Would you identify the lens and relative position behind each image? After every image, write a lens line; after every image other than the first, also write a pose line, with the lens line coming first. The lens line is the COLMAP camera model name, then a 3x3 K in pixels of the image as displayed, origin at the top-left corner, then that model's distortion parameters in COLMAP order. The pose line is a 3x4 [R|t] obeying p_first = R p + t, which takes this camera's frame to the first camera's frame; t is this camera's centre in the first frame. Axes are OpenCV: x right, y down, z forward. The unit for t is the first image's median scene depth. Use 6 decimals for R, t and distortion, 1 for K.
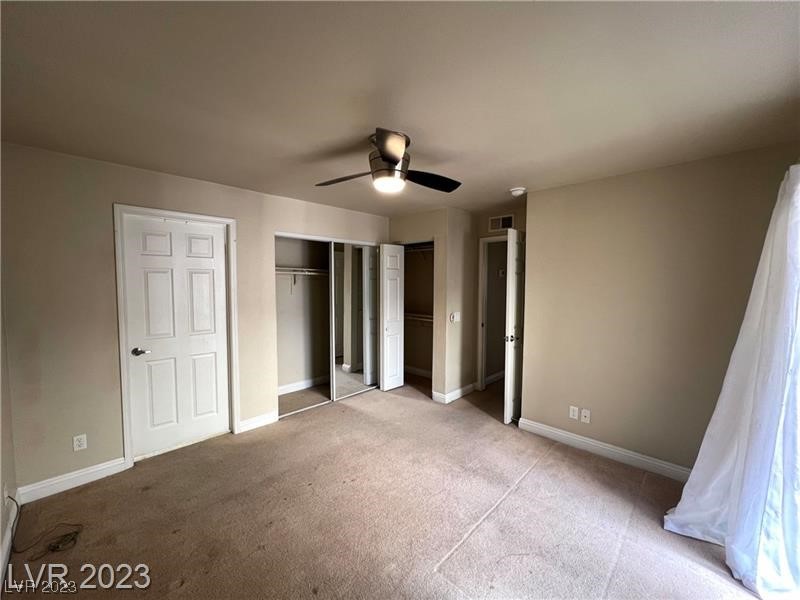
lens RADIAL K [[321.5, 0, 400.0], [0, 321.5, 299.3], [0, 0, 1]] dist [-0.002196, -0.000508]
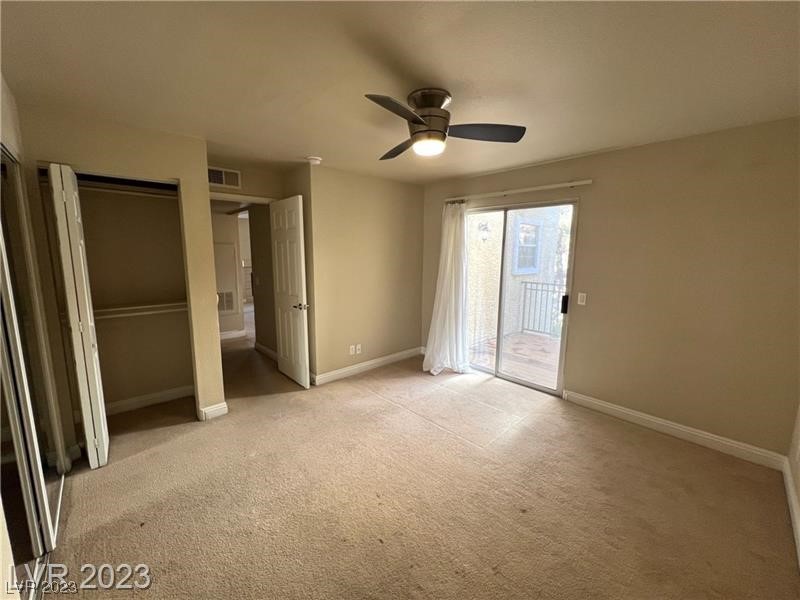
lens RADIAL K [[321.5, 0, 400.1], [0, 321.5, 299.1], [0, 0, 1]] dist [-0.002196, -0.000508]
pose [[0.043591, -0.149387, 0.987817, -0.652817], [0.049814, 0.987852, 0.147194, -0.035745], [-0.997807, 0.042791, 0.050503, 0.655223]]
